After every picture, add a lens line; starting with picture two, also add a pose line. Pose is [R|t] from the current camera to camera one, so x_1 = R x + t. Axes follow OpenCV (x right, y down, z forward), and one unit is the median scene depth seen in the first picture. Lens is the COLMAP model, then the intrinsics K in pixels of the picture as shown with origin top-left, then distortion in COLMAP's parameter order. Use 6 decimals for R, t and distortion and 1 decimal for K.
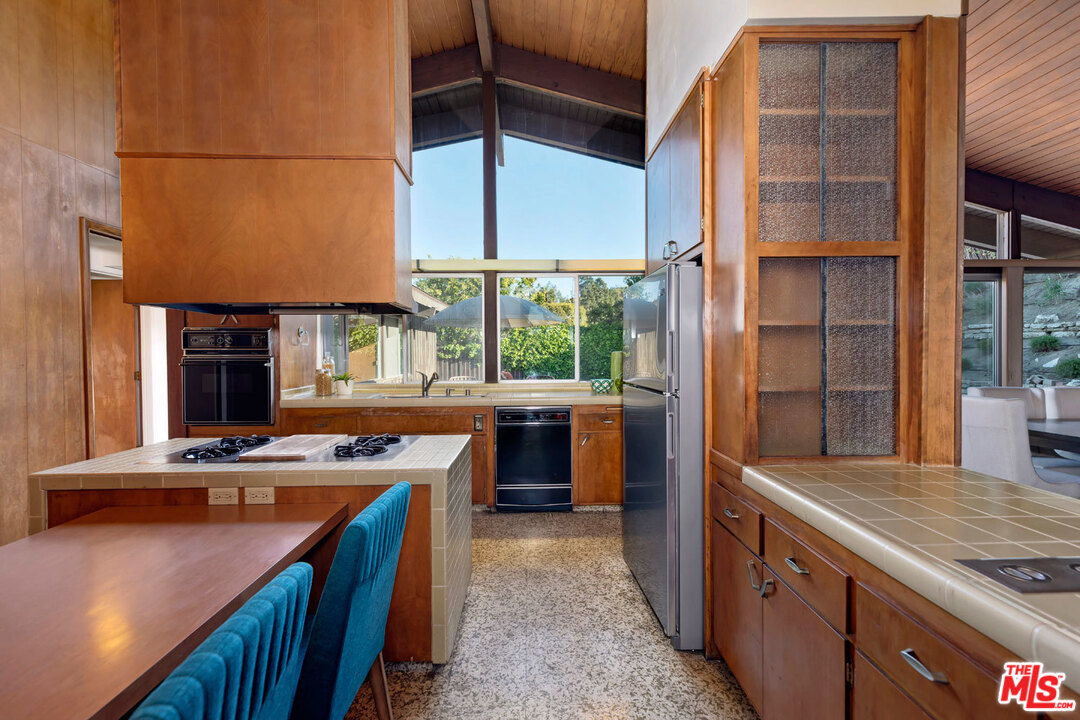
lens RADIAL K [[482.5, 0, 540.2], [0, 482.5, 357.8], [0, 0, 1]] dist [-0.000108, 0.000024]
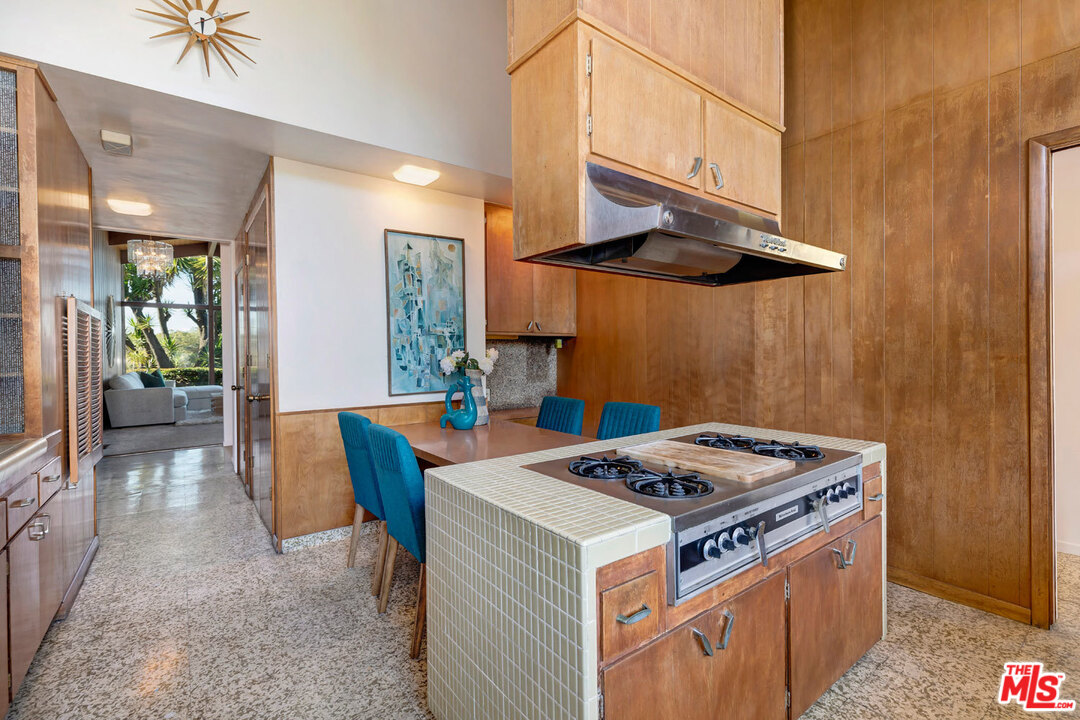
lens RADIAL K [[482.5, 0, 542.1], [0, 482.5, 355.5], [0, 0, 1]] dist [-0.000108, 0.000024]
pose [[-0.805993, 0.020888, -0.591557, 0.089570], [0.010933, 0.999732, 0.020405, 0.013113], [0.591824, 0.009979, -0.806005, 1.241352]]
